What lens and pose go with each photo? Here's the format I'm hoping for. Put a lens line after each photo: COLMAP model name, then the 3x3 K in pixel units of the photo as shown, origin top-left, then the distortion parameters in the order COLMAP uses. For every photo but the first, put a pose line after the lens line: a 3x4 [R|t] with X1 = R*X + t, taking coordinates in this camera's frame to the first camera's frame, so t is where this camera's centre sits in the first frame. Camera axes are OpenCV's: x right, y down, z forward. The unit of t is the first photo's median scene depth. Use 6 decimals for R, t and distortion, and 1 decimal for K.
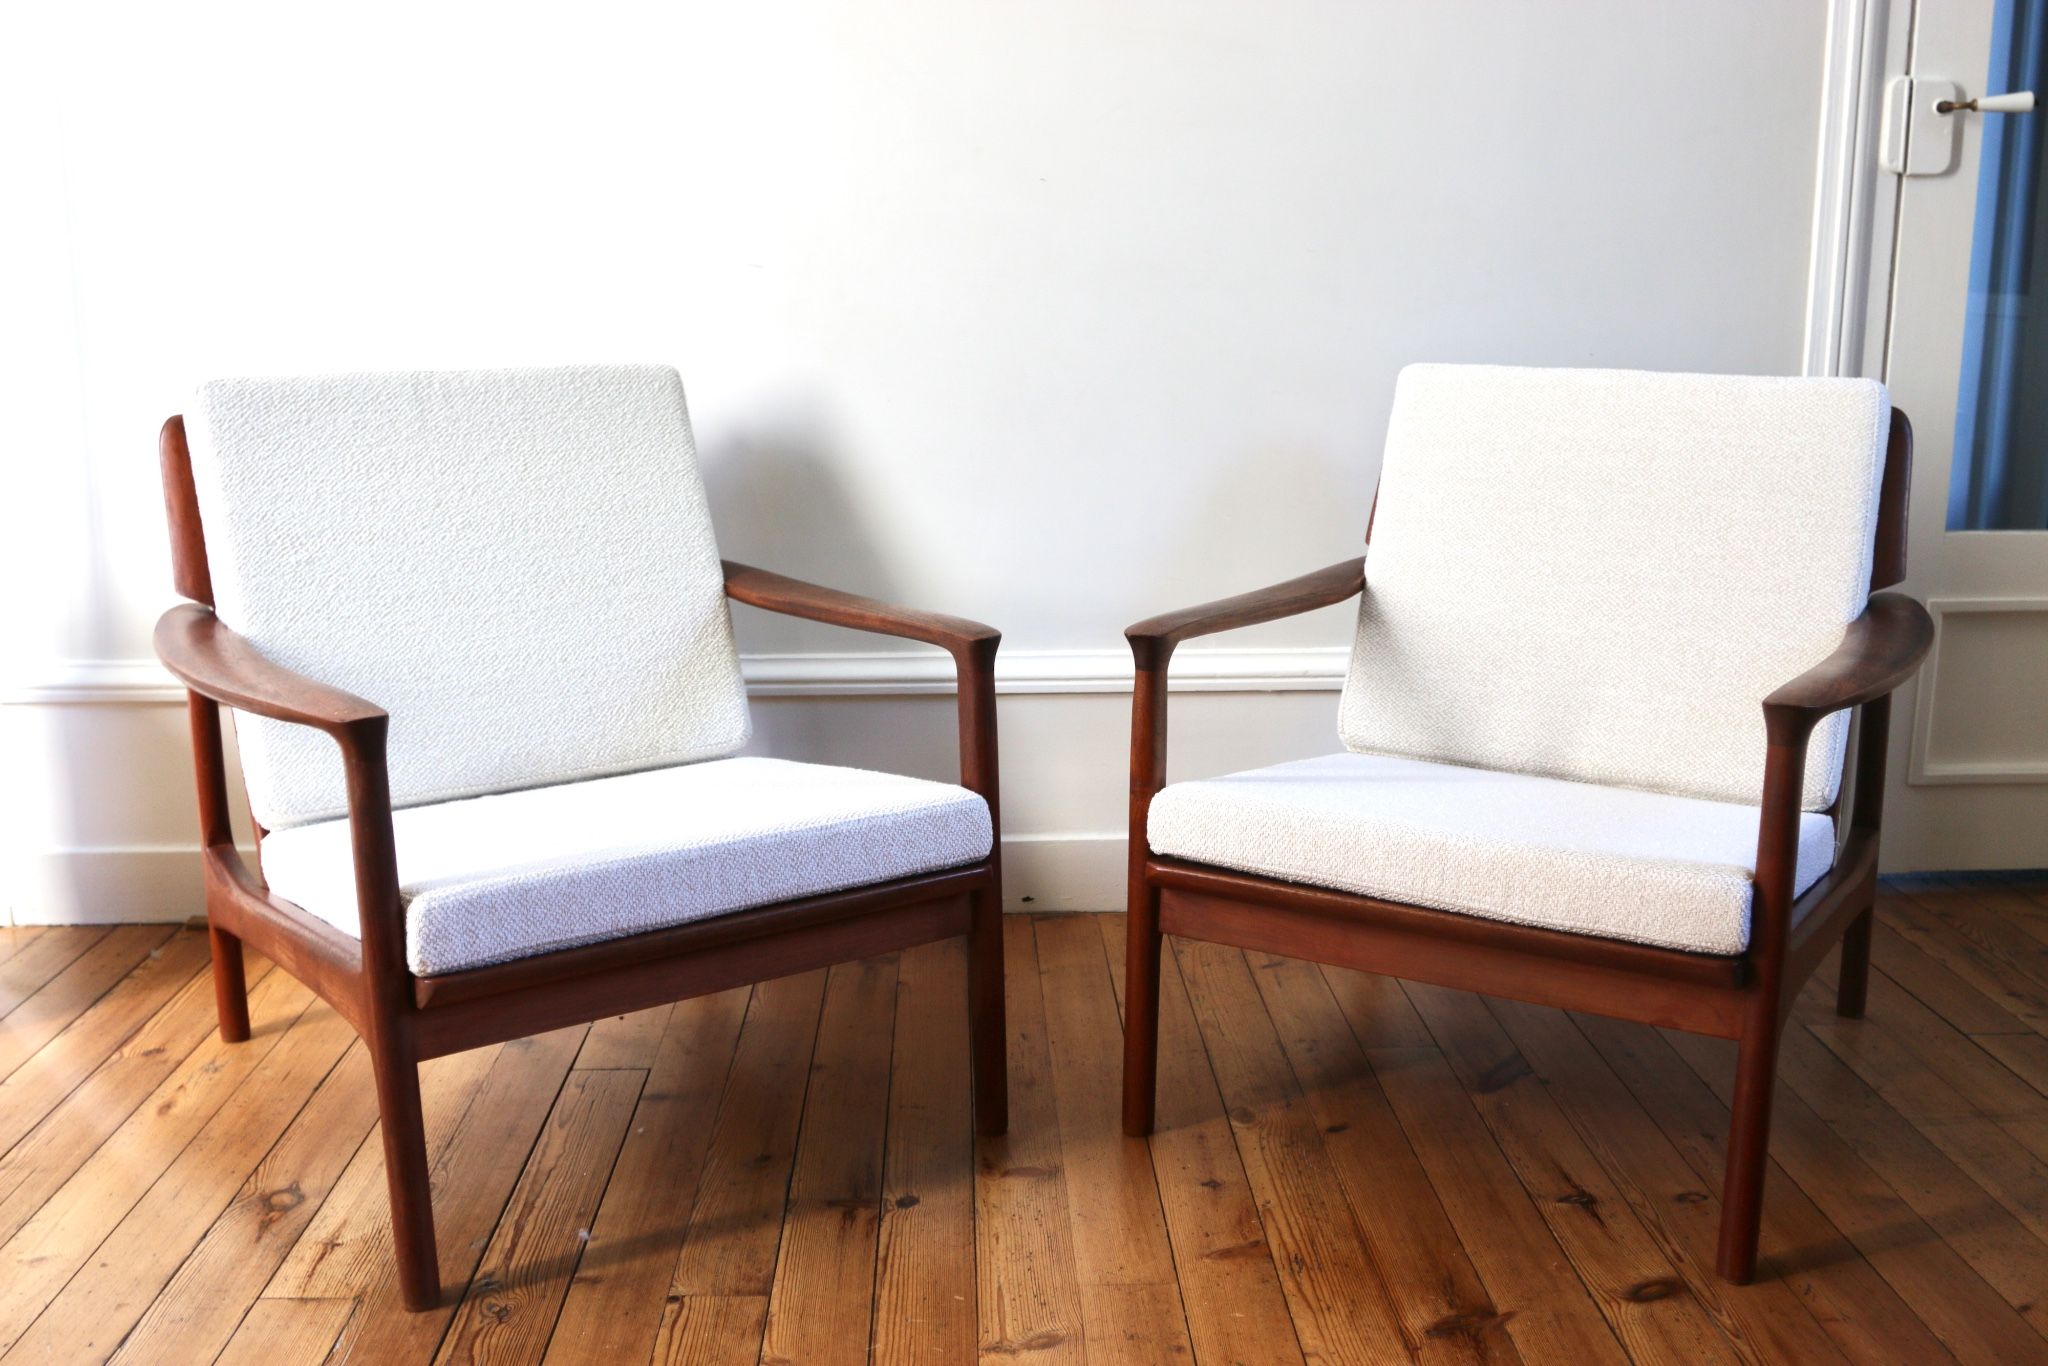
lens RADIAL K [[1972.7, 0, 1024.7], [0, 1972.7, 686.9], [0, 0, 1]] dist [-0.046691, 0.000000]
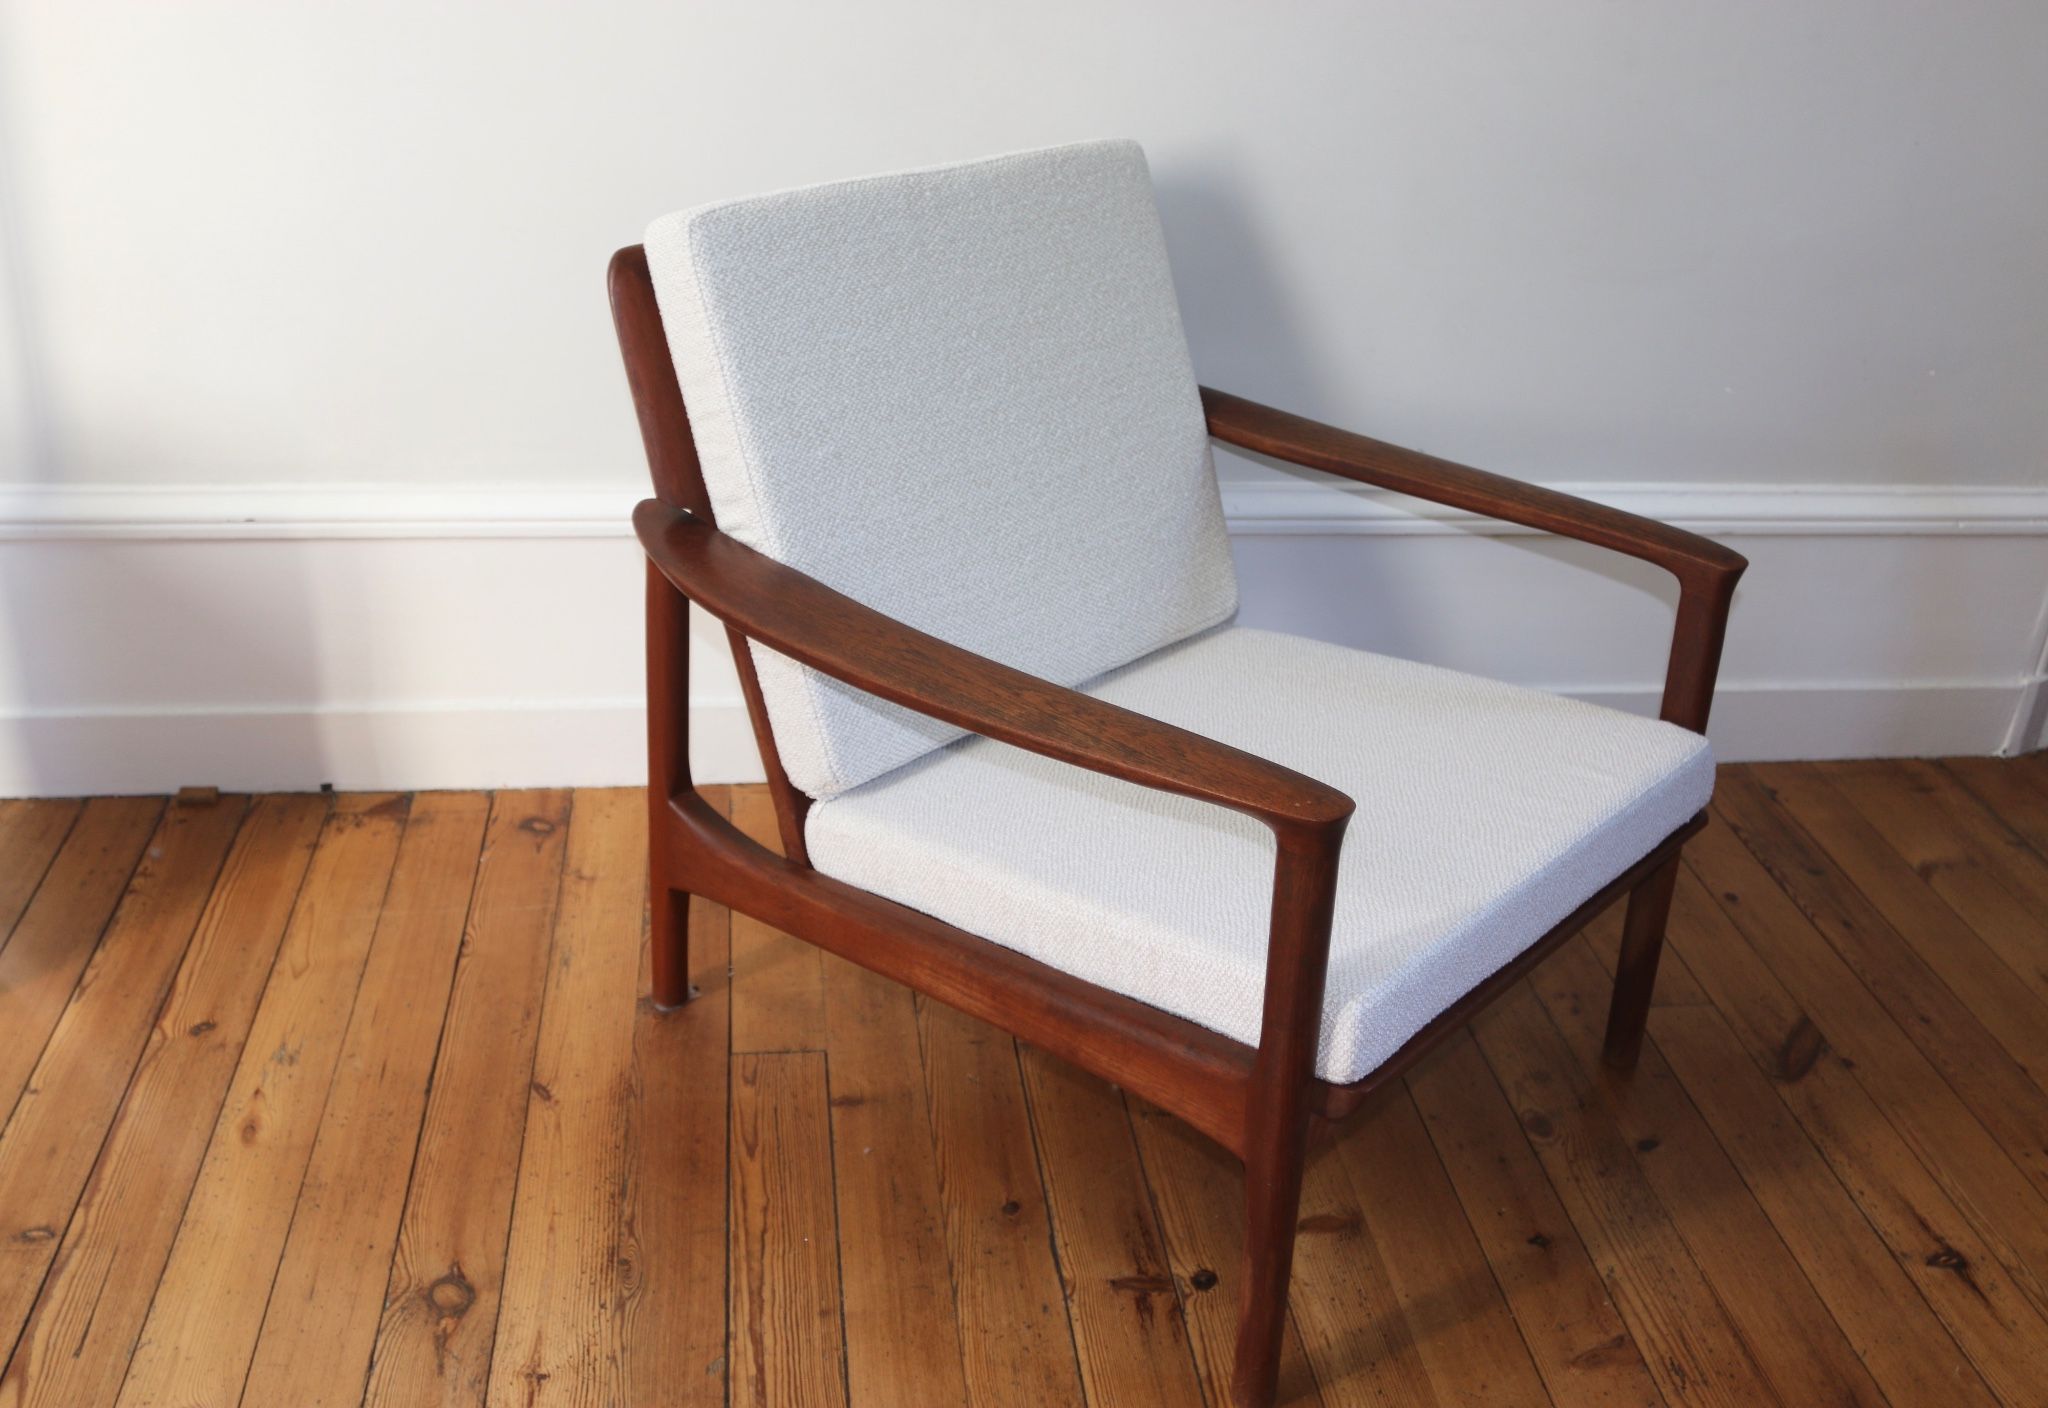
lens RADIAL K [[2006.1, 0, 1007.7], [0, 2006.1, 721.2], [0, 0, 1]] dist [-0.051783, 0.000000]
pose [[0.994899, 0.002403, 0.100843, -0.225864], [-0.029068, 0.964139, 0.263799, -0.192478], [-0.096593, -0.265385, 0.959292, 0.234534]]
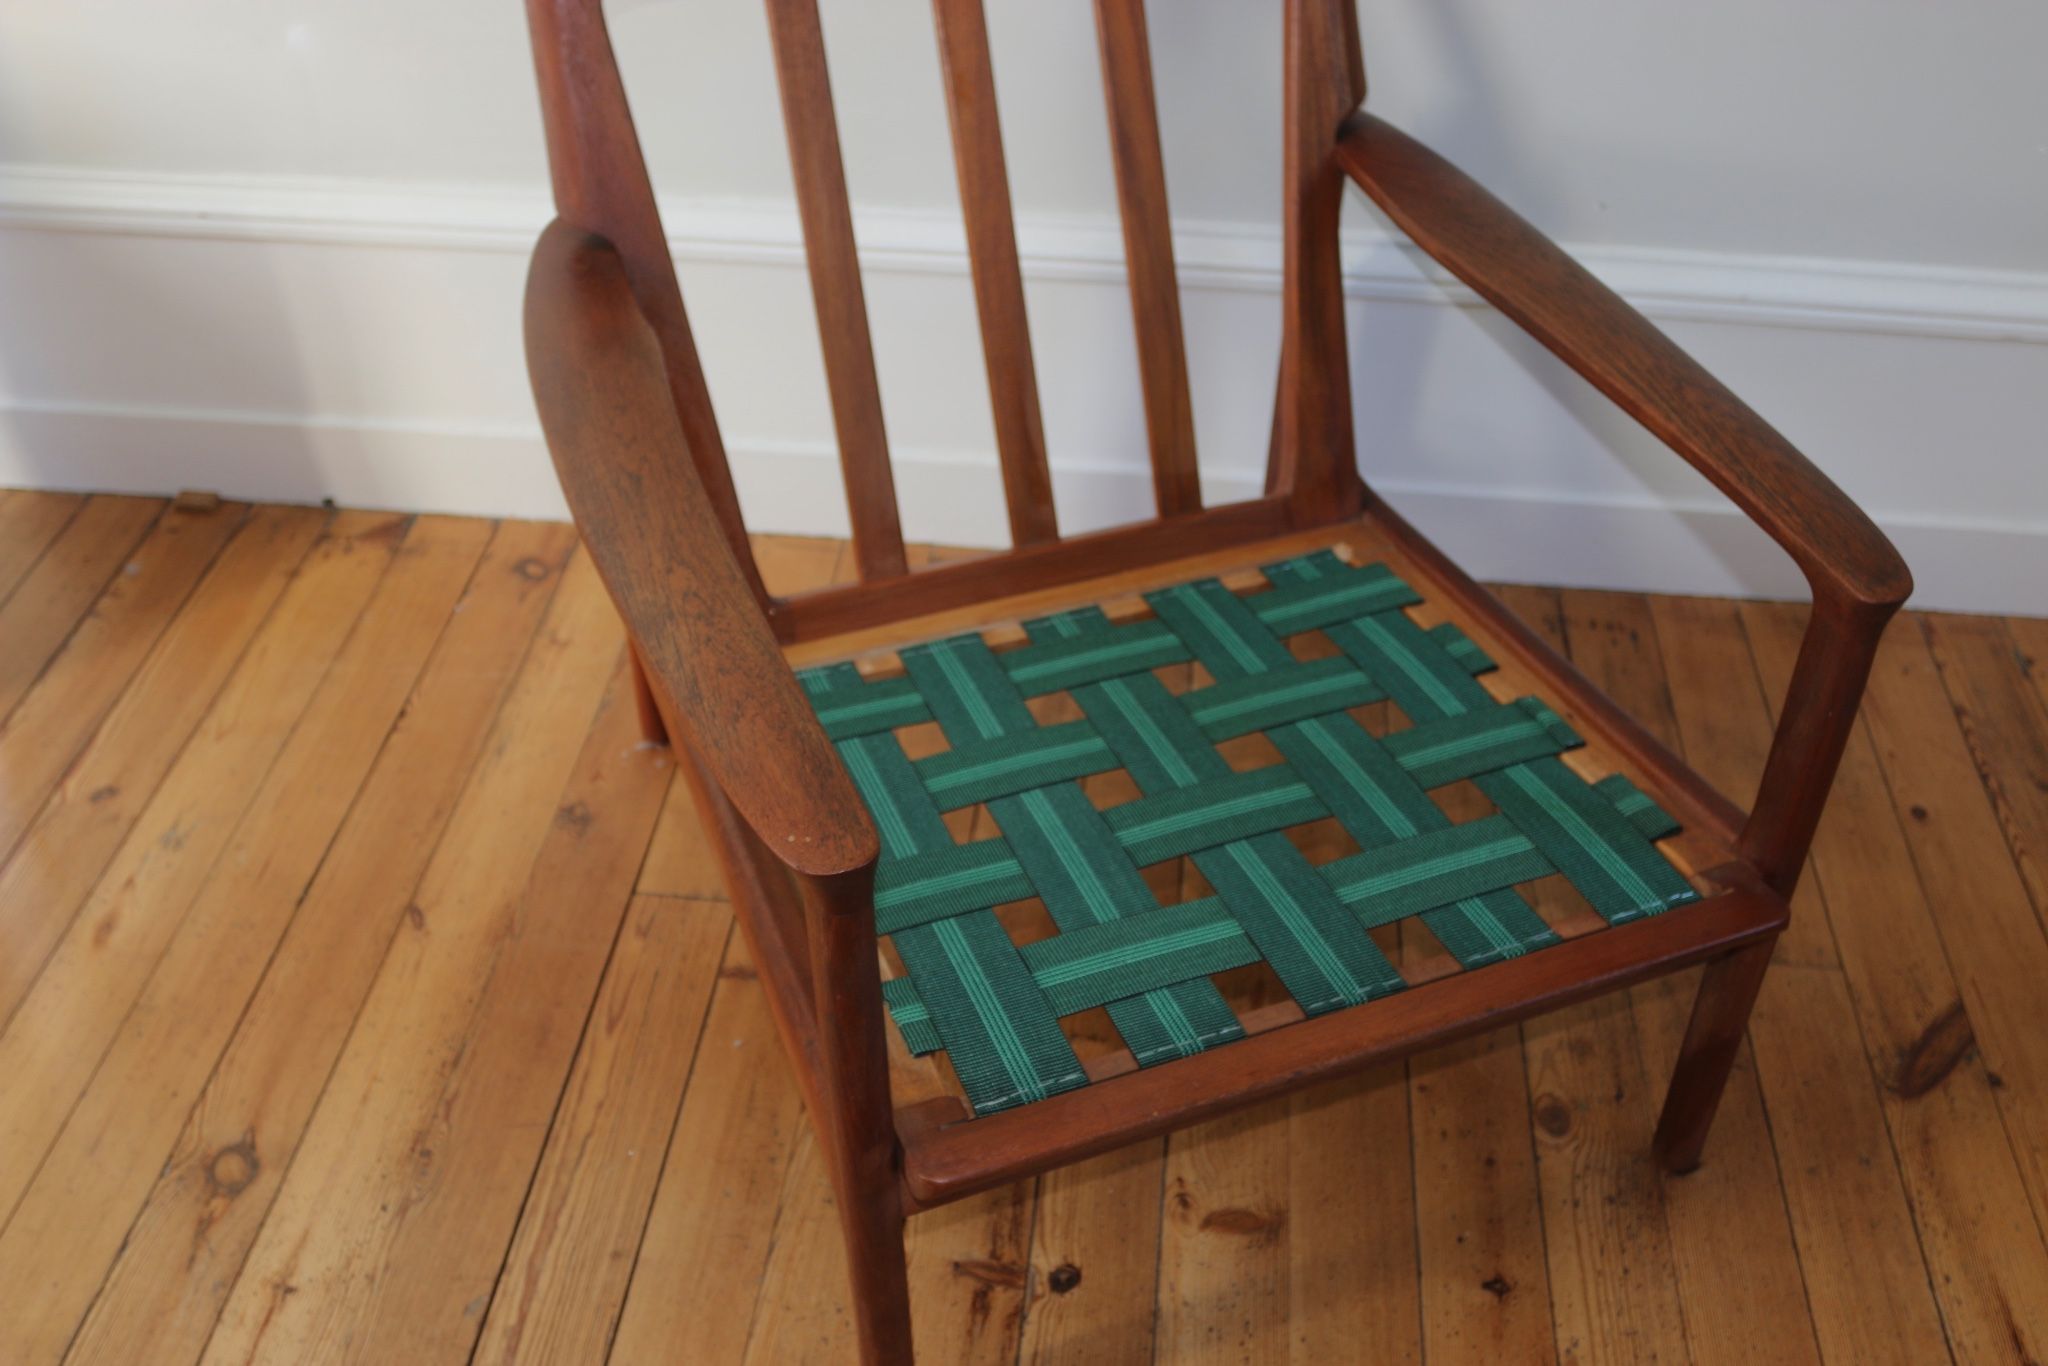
lens RADIAL K [[1972.7, 0, 1036.6], [0, 1972.7, 678.9], [0, 0, 1]] dist [-0.046691, 0.000000]
pose [[0.991661, 0.091155, -0.091100, -0.023802], [-0.038775, 0.885179, 0.463632, -0.254054], [0.122903, -0.456233, 0.881332, 0.456064]]
